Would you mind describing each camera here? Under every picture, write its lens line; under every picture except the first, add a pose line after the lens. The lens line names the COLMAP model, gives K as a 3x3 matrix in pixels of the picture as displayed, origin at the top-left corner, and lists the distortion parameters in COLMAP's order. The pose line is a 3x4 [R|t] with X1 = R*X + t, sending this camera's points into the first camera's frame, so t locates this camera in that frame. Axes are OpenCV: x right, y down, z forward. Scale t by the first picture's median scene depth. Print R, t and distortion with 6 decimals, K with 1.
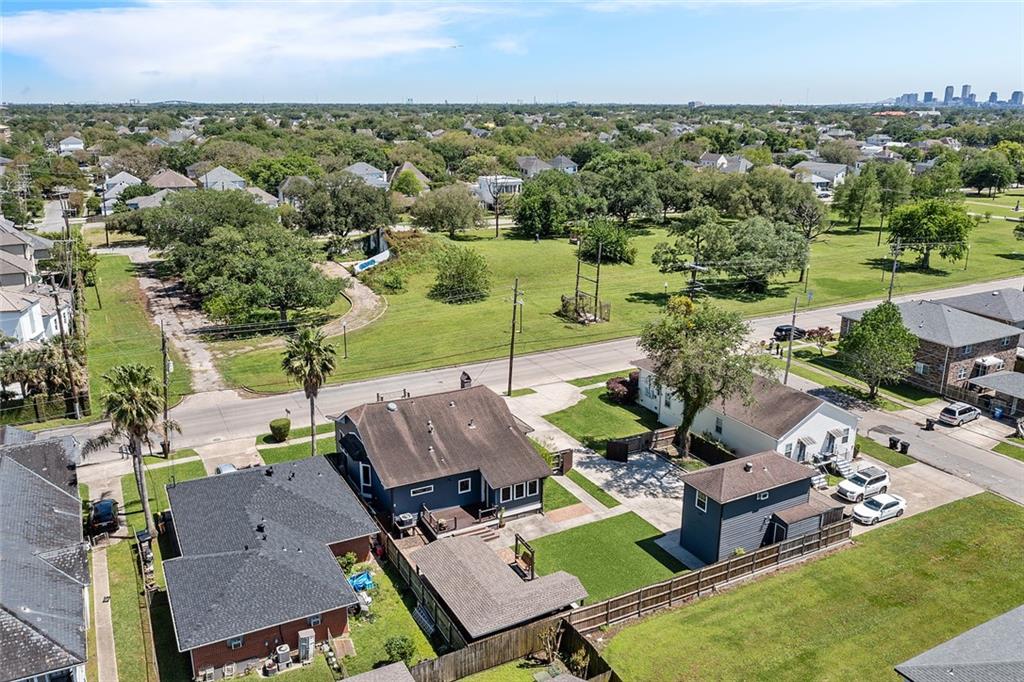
lens RADIAL K [[796.3, 0, 520.1], [0, 796.3, 342.4], [0, 0, 1]] dist [-0.020822, 0.004077]
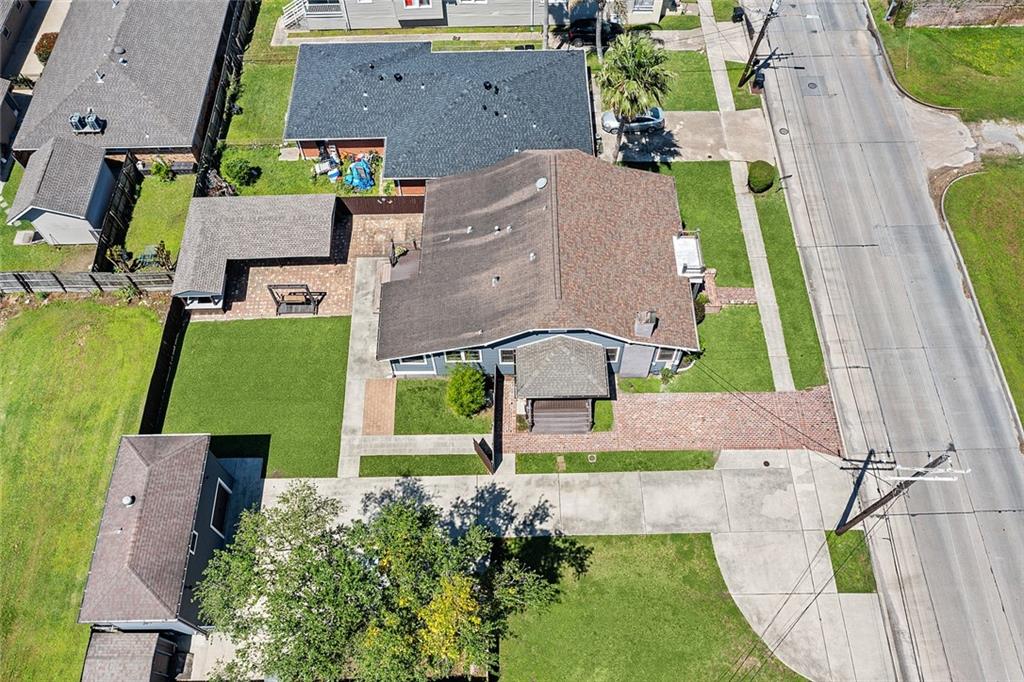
lens RADIAL K [[796.3, 0, 520.1], [0, 796.3, 342.4], [0, 0, 1]] dist [-0.020822, 0.004077]
pose [[-0.455254, 0.771213, -0.444942, 0.254199], [-0.251750, 0.367842, 0.895162, -0.458009], [0.854029, 0.519540, 0.026692, 0.925223]]
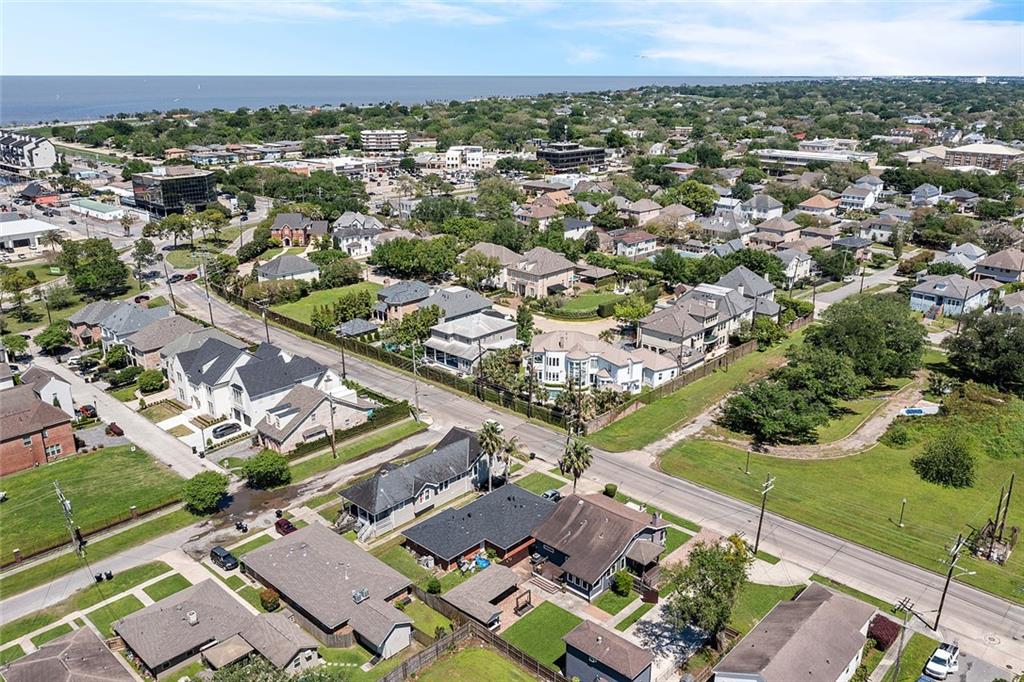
lens RADIAL K [[818.0, 0, 518.2], [0, 818.0, 329.6], [0, 0, 1]] dist [-0.021319, 0.002665]
pose [[0.332609, 0.281524, -0.900064, 1.145675], [-0.275607, 0.941754, 0.192716, -0.513961], [0.901893, 0.183965, 0.390826, 0.100478]]
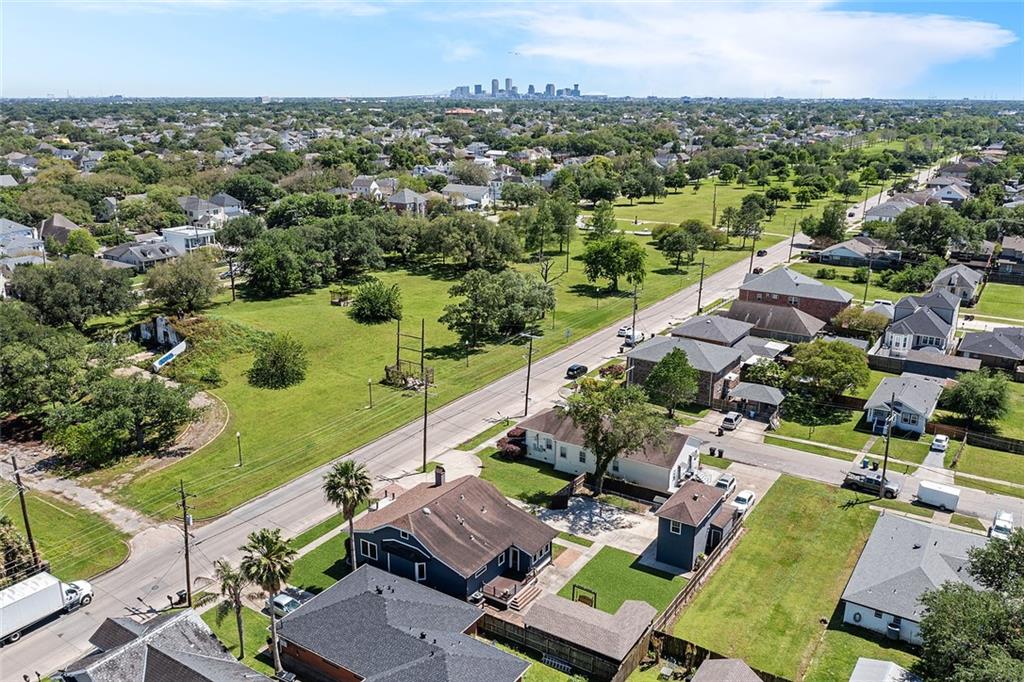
lens RADIAL K [[818.0, 0, 518.2], [0, 818.0, 329.6], [0, 0, 1]] dist [-0.021319, 0.002665]
pose [[0.876136, -0.132502, 0.463496, -0.517897], [0.139457, 0.990038, 0.019415, -0.177663], [-0.461452, 0.047627, 0.885886, -0.168214]]
